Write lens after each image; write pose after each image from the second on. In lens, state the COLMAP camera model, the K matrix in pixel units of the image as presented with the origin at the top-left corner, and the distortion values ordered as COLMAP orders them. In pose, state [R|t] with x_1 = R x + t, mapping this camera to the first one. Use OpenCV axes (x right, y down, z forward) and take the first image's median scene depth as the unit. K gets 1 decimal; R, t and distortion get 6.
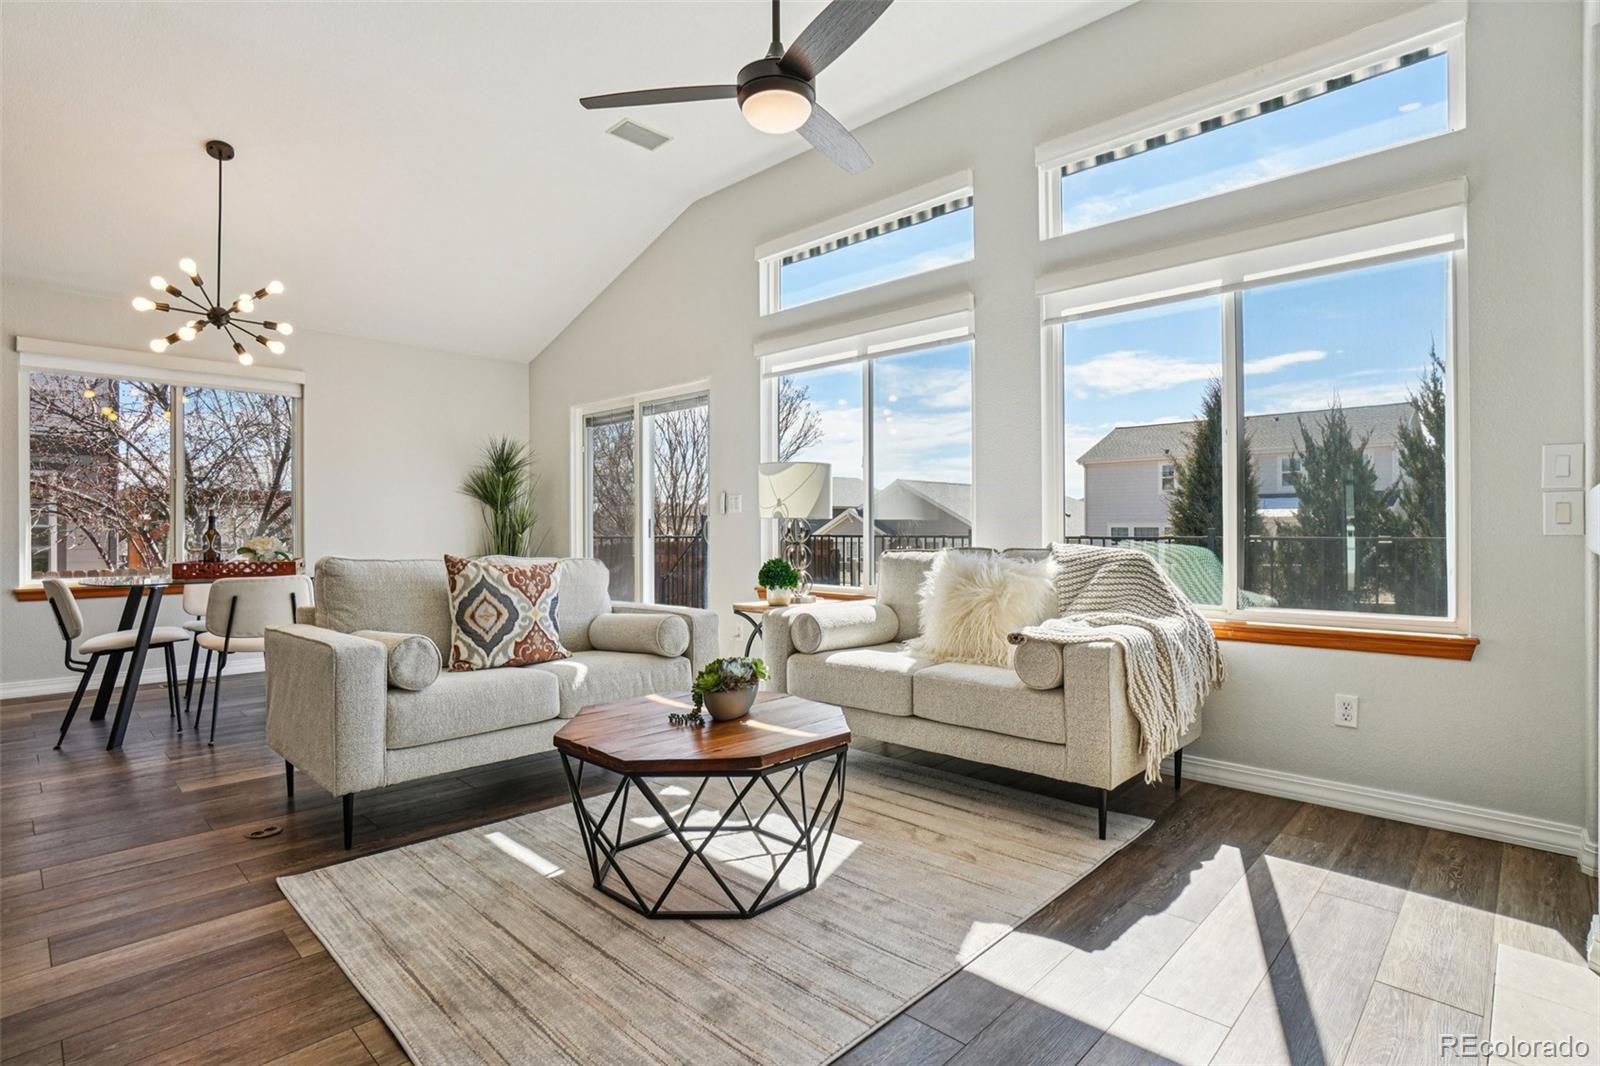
lens RADIAL K [[783.2, 0, 794.6], [0, 783.2, 534.2], [0, 0, 1]] dist [-0.026958, 0.000383]
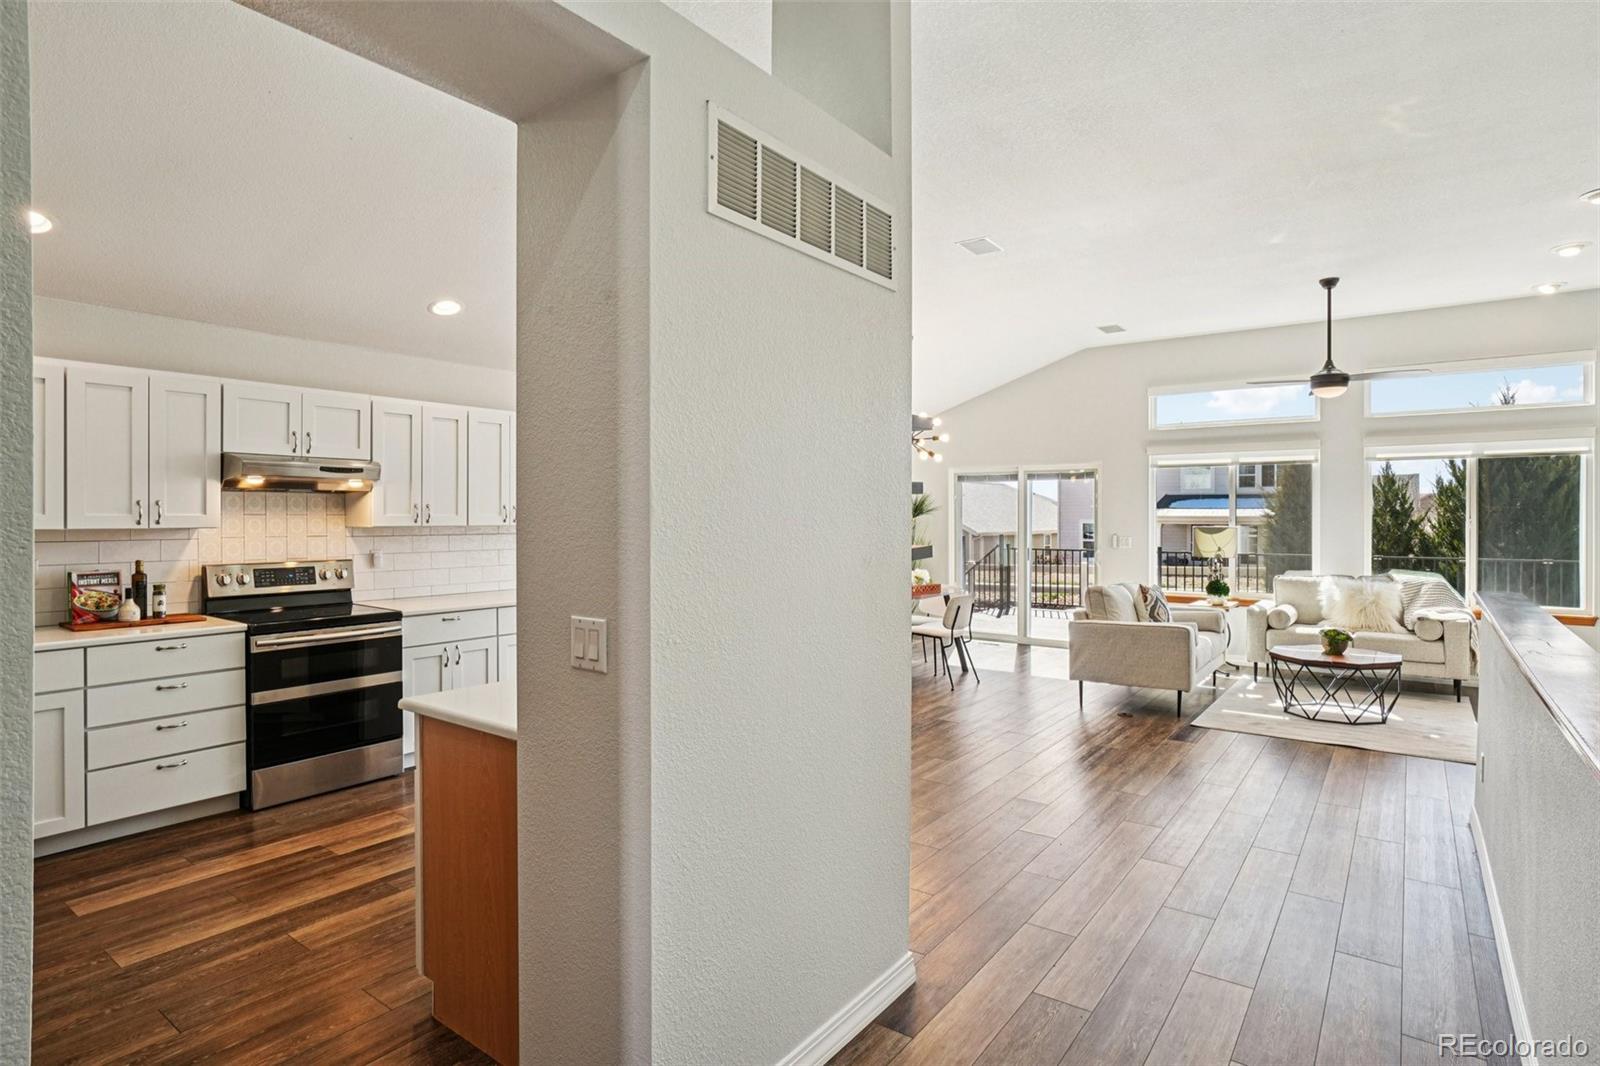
lens RADIAL K [[842.2, 0, 800.0], [0, 842.2, 533.0], [0, 0, 1]] dist [-0.048029, 0.025165]
pose [[0.991751, -0.001629, 0.128167, -1.147211], [-0.000060, 0.999913, 0.013177, -0.097042], [-0.128177, -0.013077, 0.991665, -0.742279]]
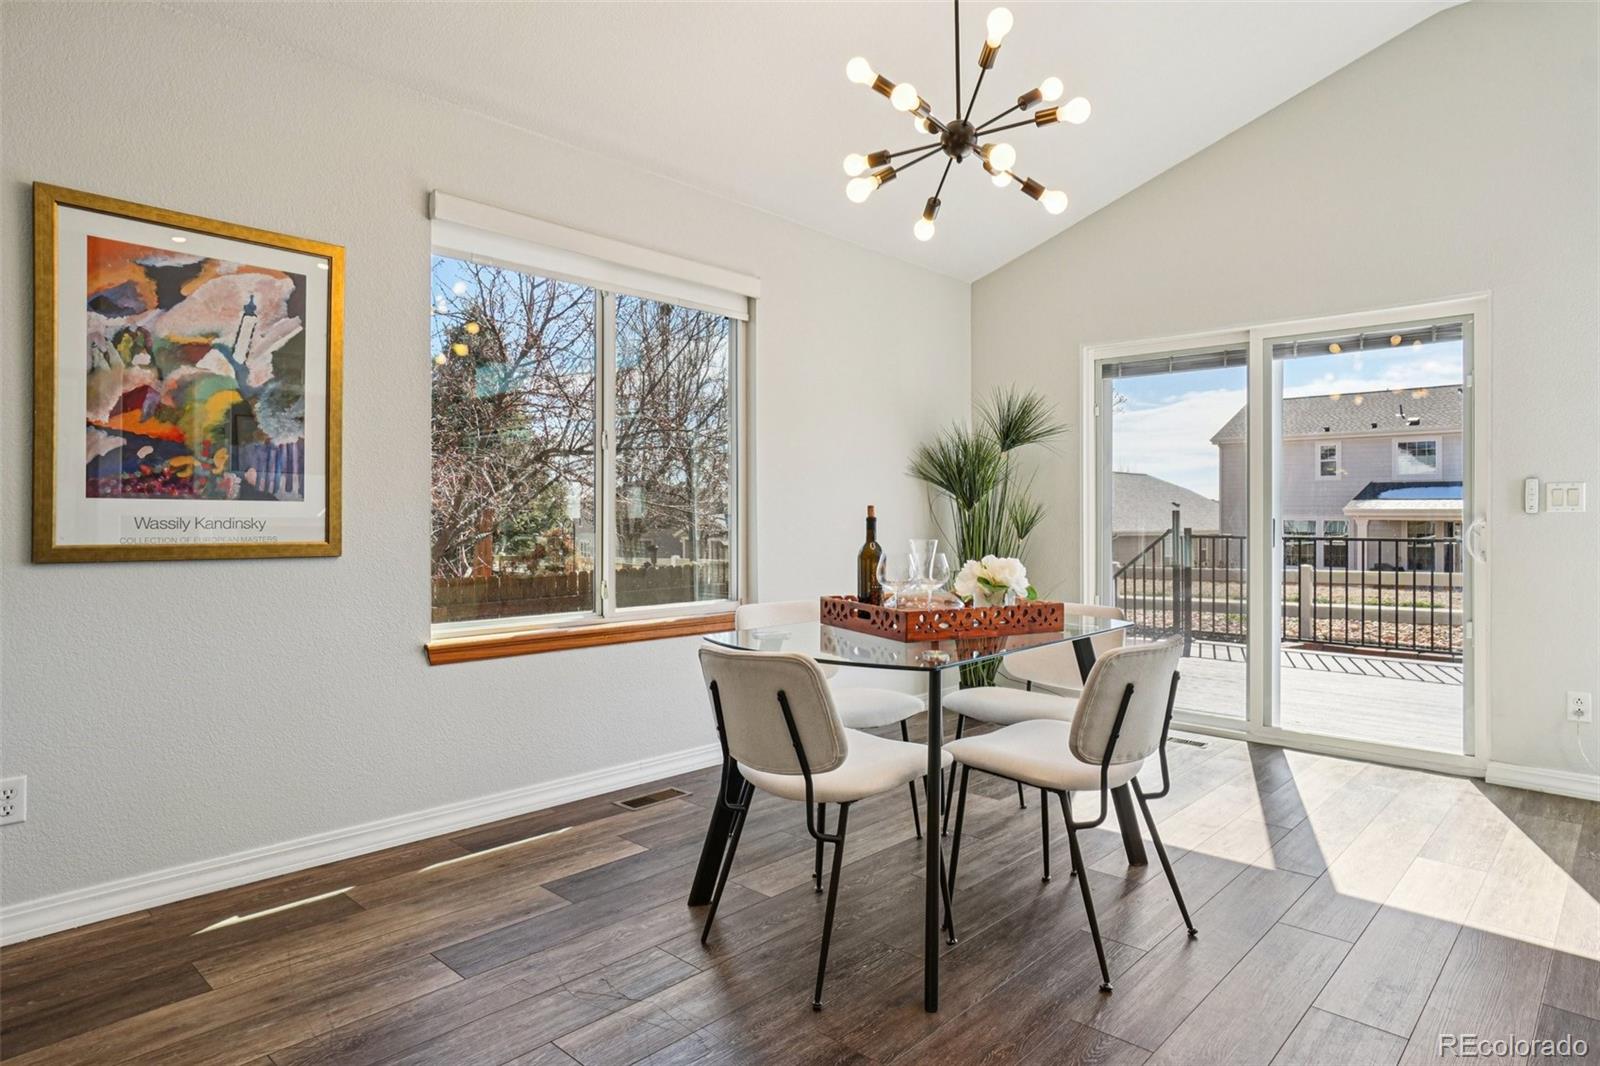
lens RADIAL K [[919.0, 0, 802.7], [0, 919.0, 525.9], [0, 0, 1]] dist [-0.026670, -0.001055]
pose [[0.999904, 0.004825, 0.012976, -0.813616], [-0.004845, 0.999987, 0.001457, -0.018810], [-0.012969, -0.001520, 0.999915, 0.349029]]
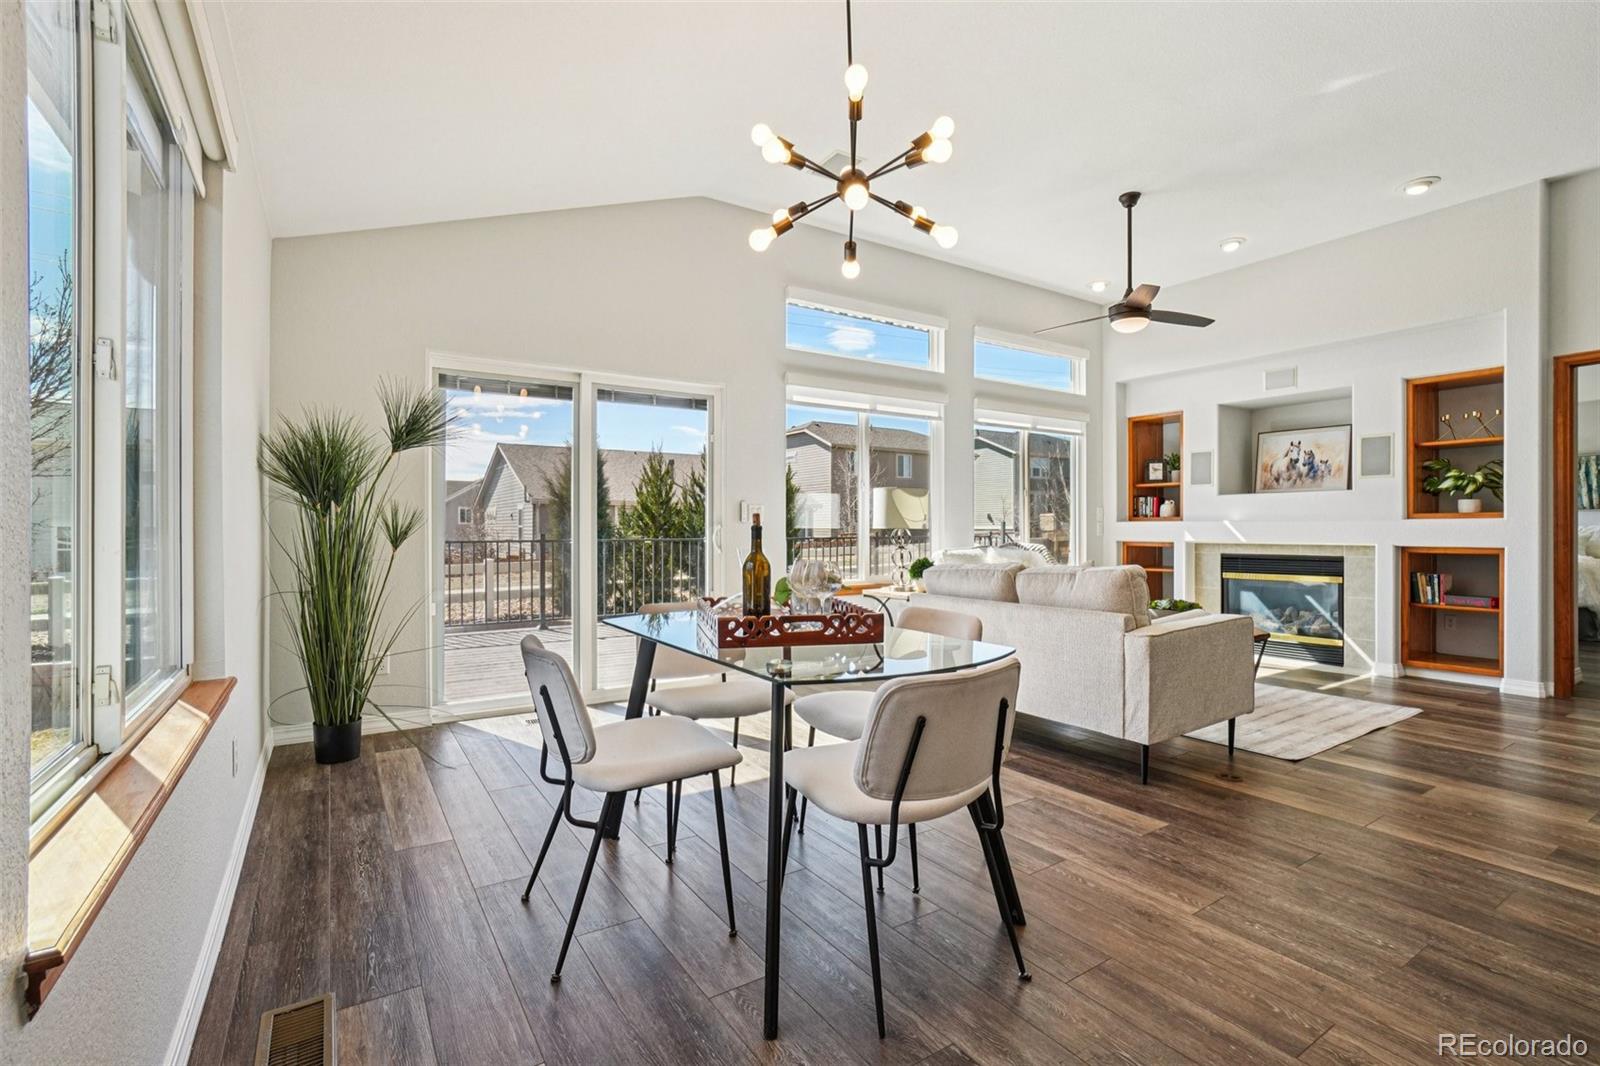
lens RADIAL K [[727.5, 0, 806.5], [0, 727.5, 527.6], [0, 0, 1]] dist [-0.034190, 0.024407]
pose [[0.224094, -0.001833, 0.974566, -1.213739], [0.008062, 0.999968, 0.000027, -0.023249], [-0.974534, 0.007850, 0.224101, 0.846076]]
